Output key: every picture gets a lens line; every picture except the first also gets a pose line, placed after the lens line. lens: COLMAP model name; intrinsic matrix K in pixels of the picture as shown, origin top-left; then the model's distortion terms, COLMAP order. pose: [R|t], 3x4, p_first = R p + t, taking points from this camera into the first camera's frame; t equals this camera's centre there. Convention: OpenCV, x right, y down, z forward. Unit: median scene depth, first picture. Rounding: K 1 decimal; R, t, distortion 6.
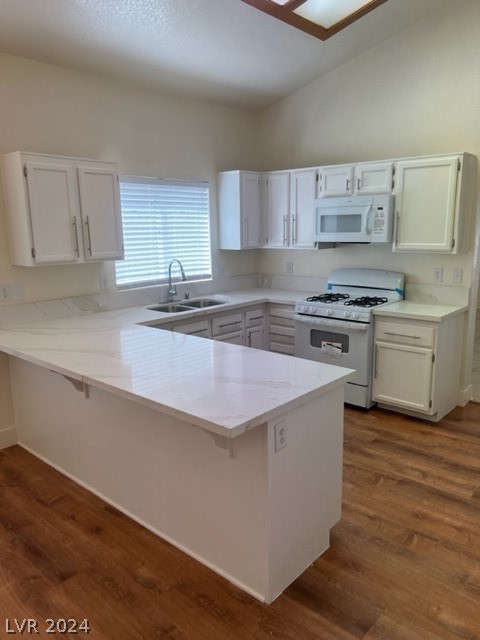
lens RADIAL K [[484.4, 0, 243.3], [0, 484.4, 319.2], [0, 0, 1]] dist [0.032545, -0.015939]
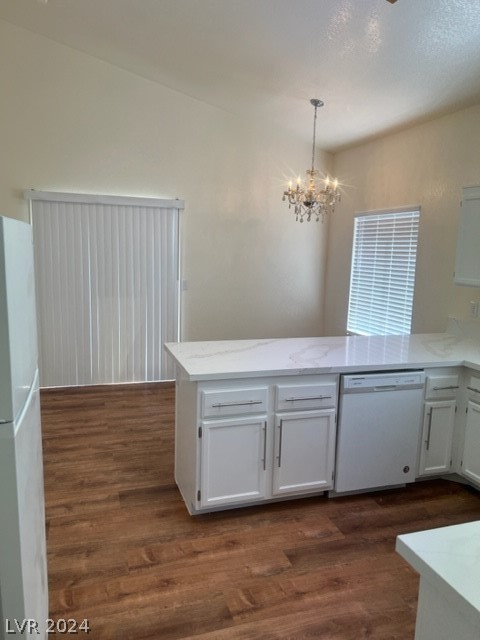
lens RADIAL K [[484.4, 0, 241.6], [0, 484.4, 320.7], [0, 0, 1]] dist [0.032545, -0.015939]
pose [[-0.502177, 0.121129, -0.856239, 1.004592], [-0.191428, 0.950006, 0.246664, -0.279698], [0.843311, 0.287778, -0.453884, 1.415781]]
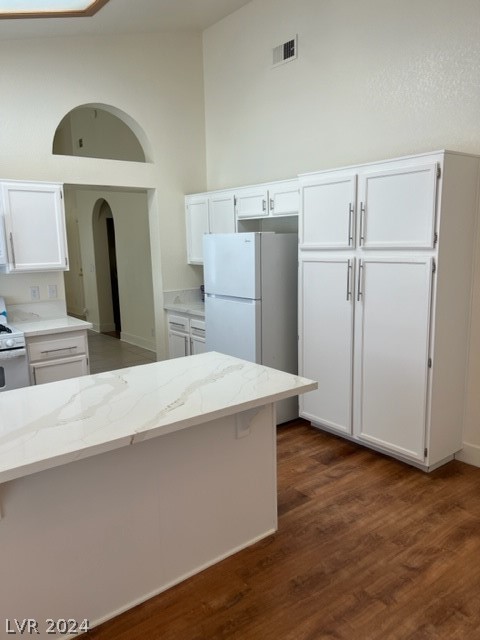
lens RADIAL K [[484.4, 0, 240.8], [0, 484.4, 322.4], [0, 0, 1]] dist [0.032545, -0.015939]
pose [[0.183457, -0.159872, 0.969940, -0.900503], [0.212081, 0.969887, 0.119750, -0.098000], [-0.959878, 0.183737, 0.211839, 0.575725]]
